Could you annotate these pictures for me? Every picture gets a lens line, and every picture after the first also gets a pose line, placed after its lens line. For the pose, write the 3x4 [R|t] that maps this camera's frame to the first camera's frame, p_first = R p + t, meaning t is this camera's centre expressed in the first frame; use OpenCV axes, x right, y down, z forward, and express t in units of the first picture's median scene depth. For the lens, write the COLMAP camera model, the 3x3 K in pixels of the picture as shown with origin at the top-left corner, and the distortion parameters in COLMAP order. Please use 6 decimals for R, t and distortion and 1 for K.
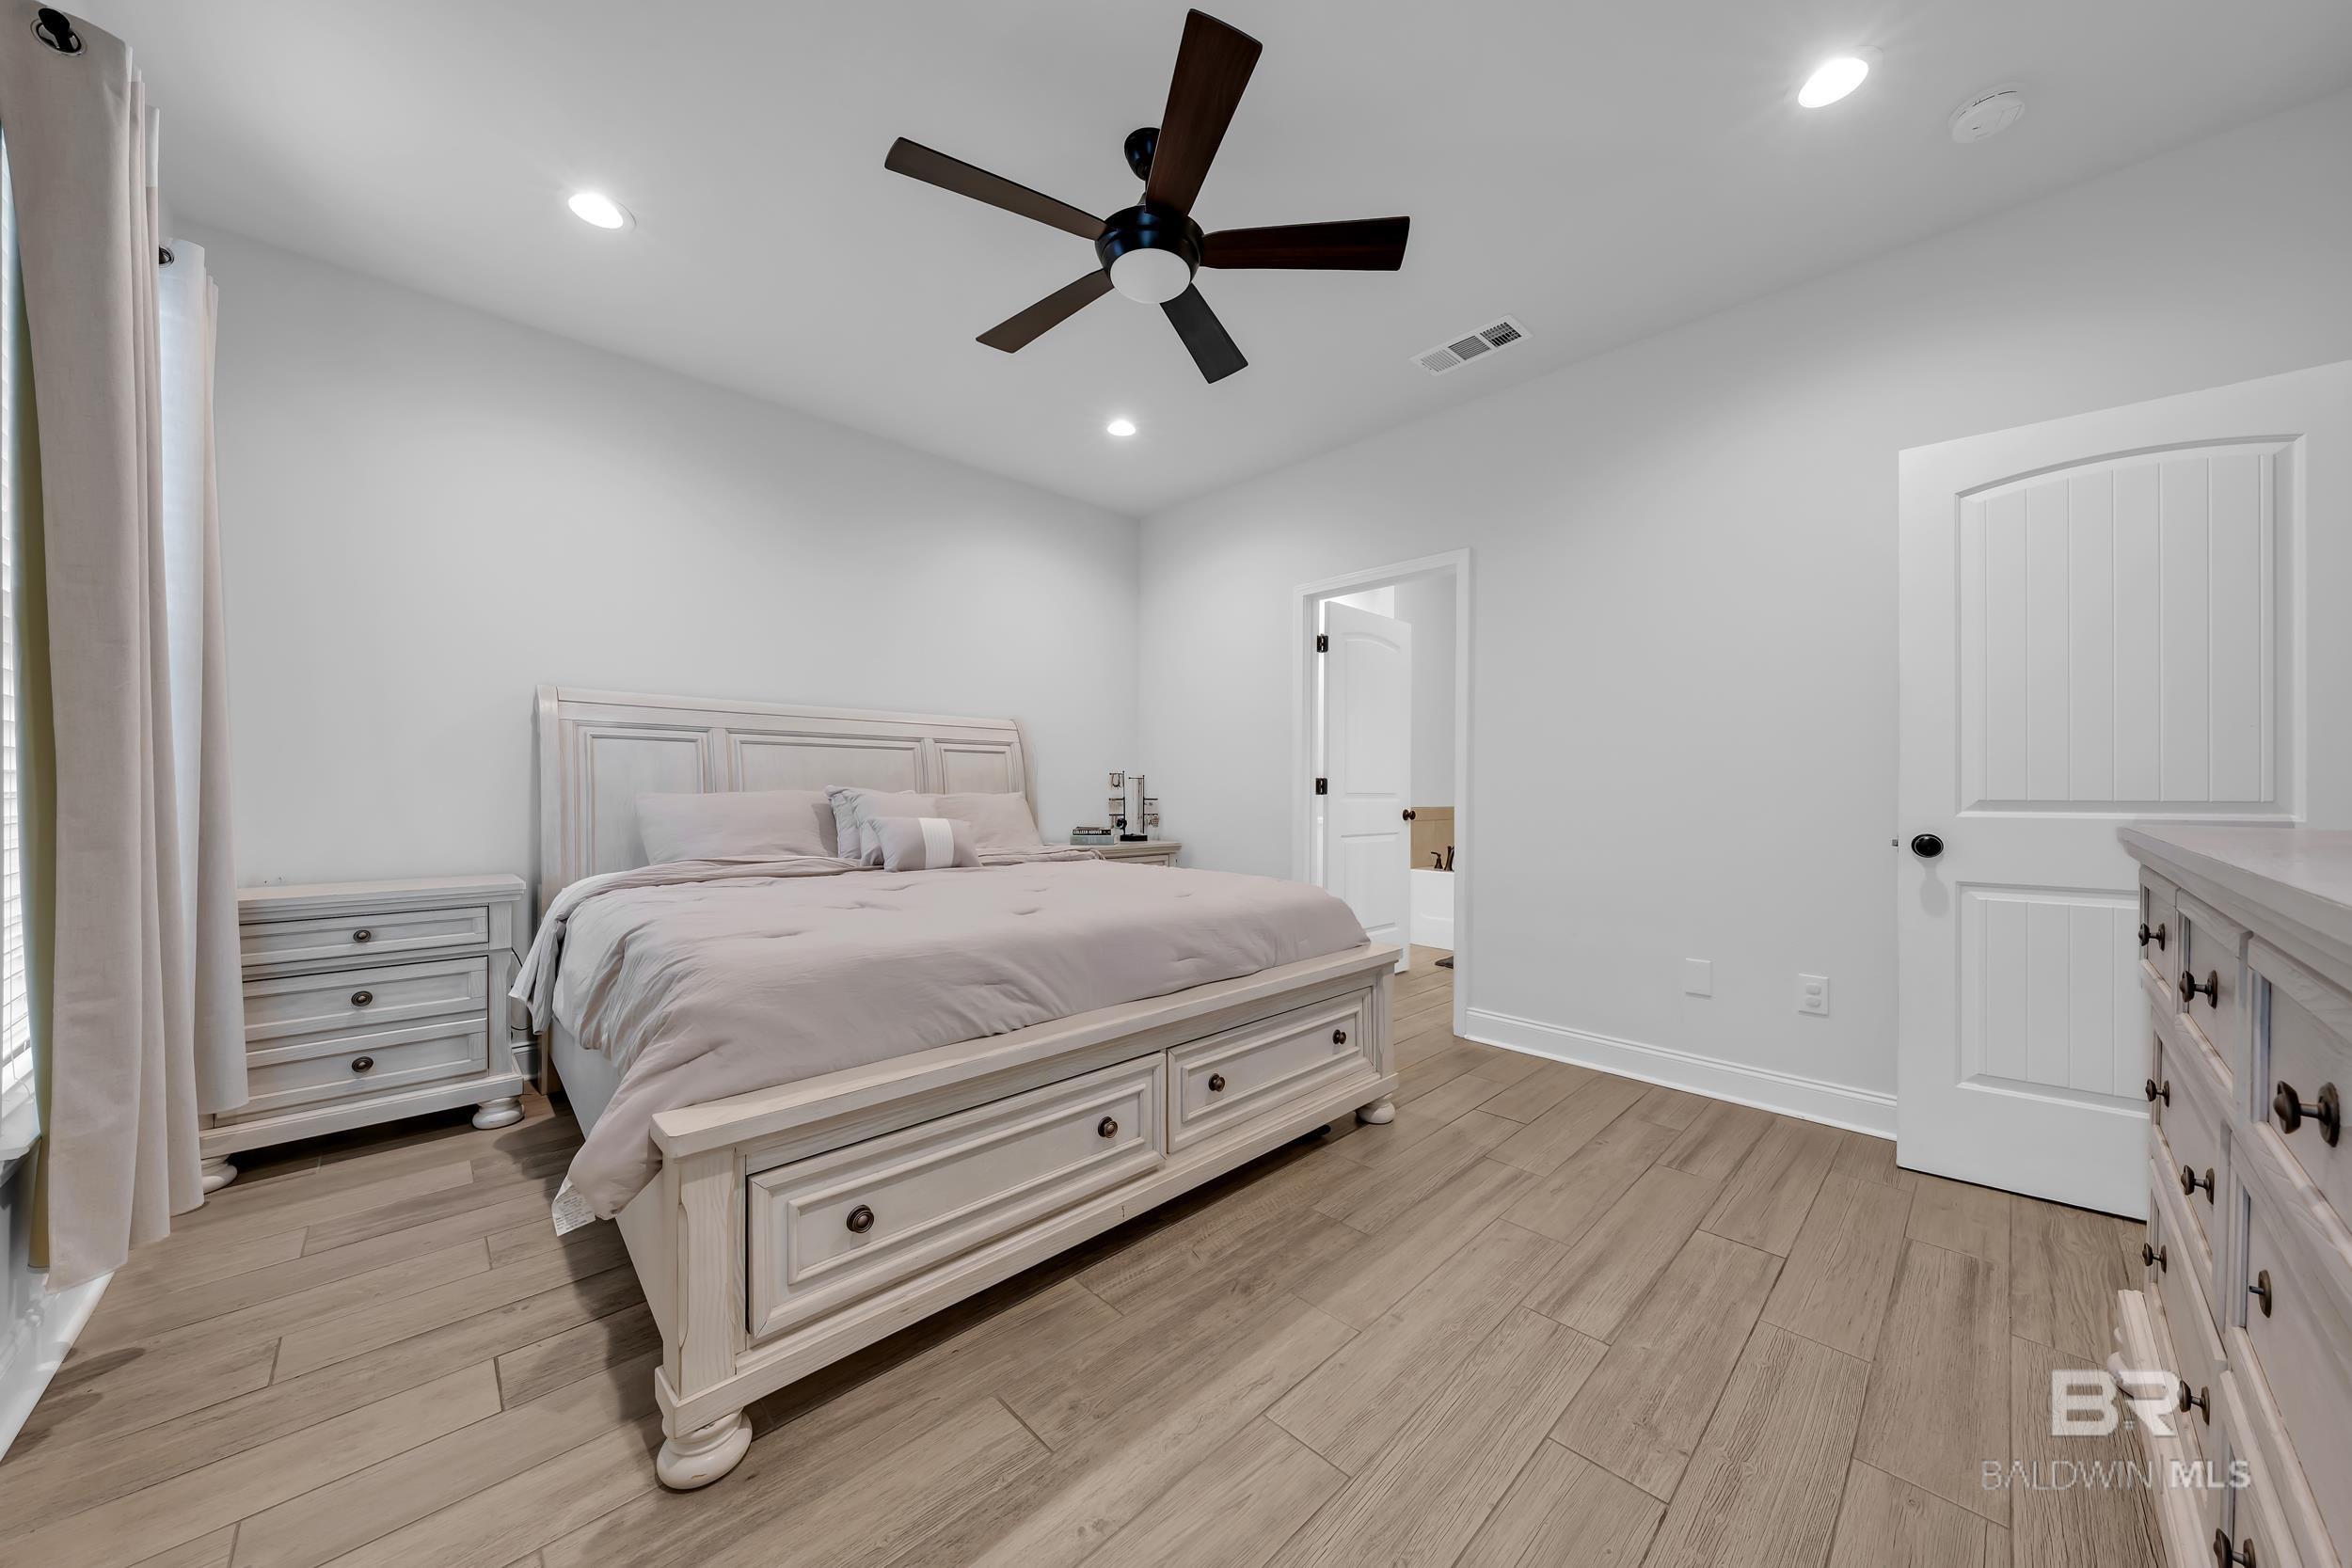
lens RADIAL K [[820.6, 0, 1181.9], [0, 820.6, 784.6], [0, 0, 1]] dist [-0.002051, -0.000196]
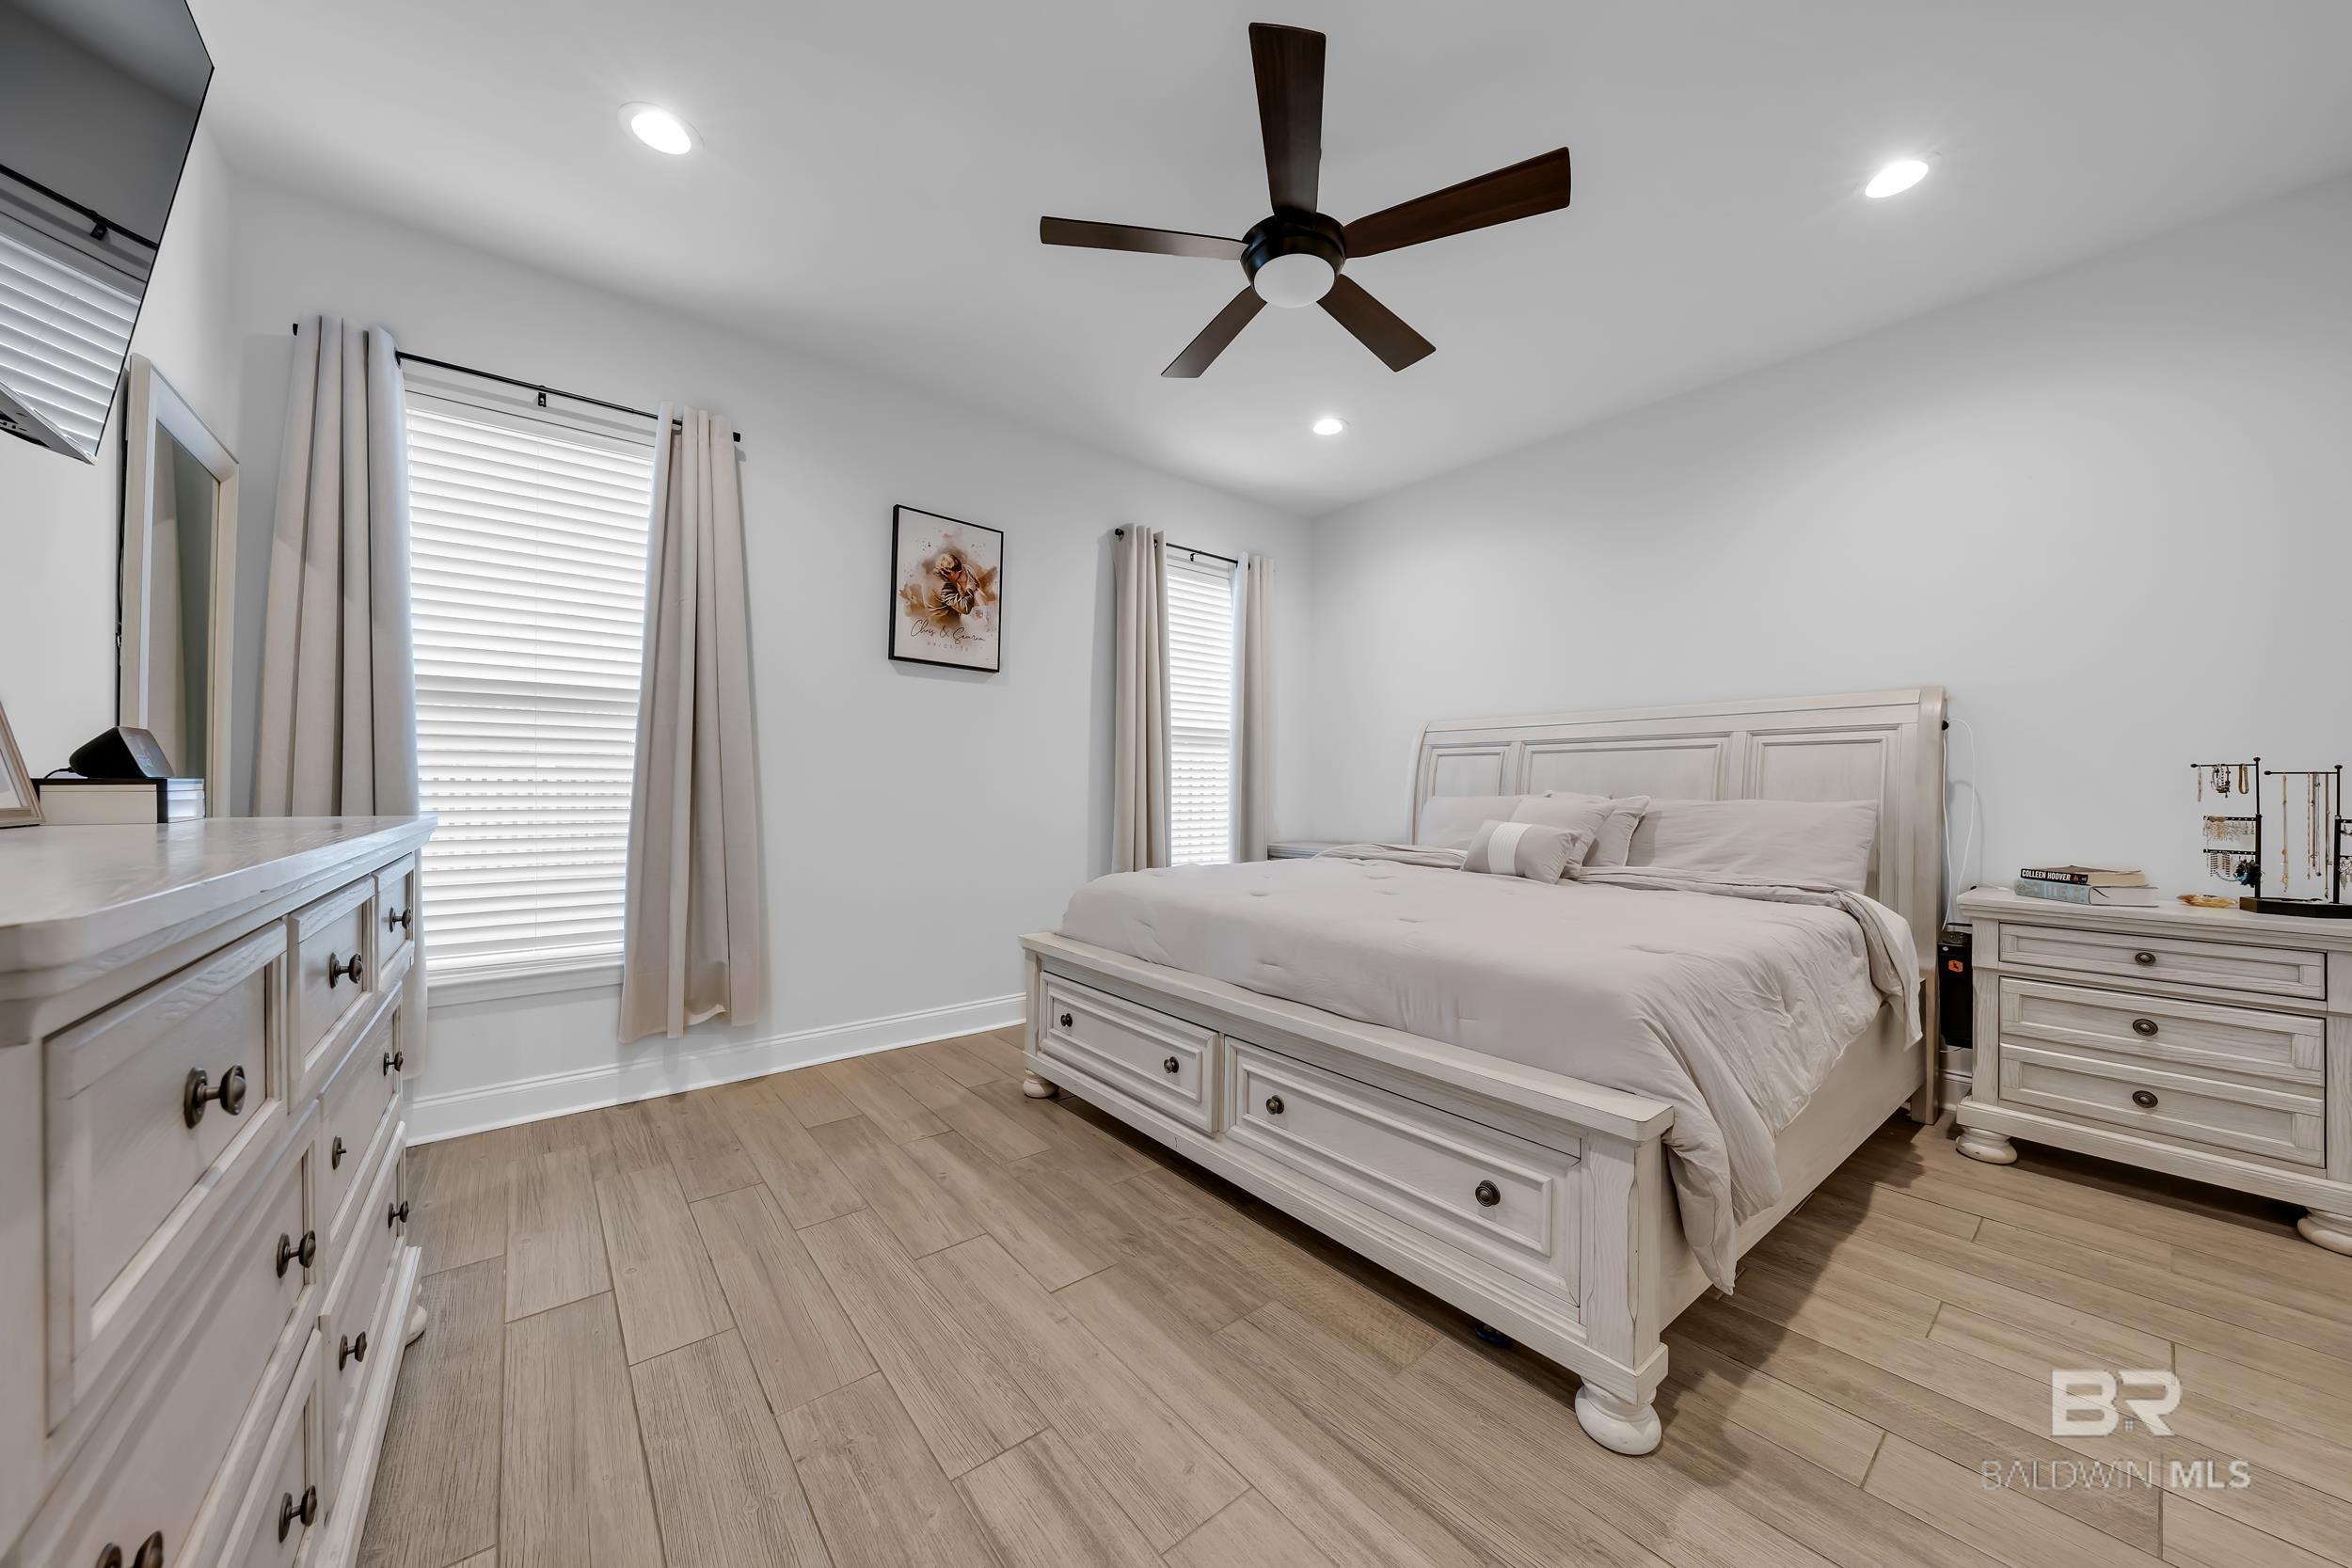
lens RADIAL K [[820.6, 0, 1181.9], [0, 820.6, 784.6], [0, 0, 1]] dist [-0.002051, -0.000196]
pose [[-0.101768, -0.009444, -0.994763, 1.024454], [-0.001380, 0.999955, -0.009352, 0.006334], [0.994807, 0.000421, -0.101776, 1.024999]]
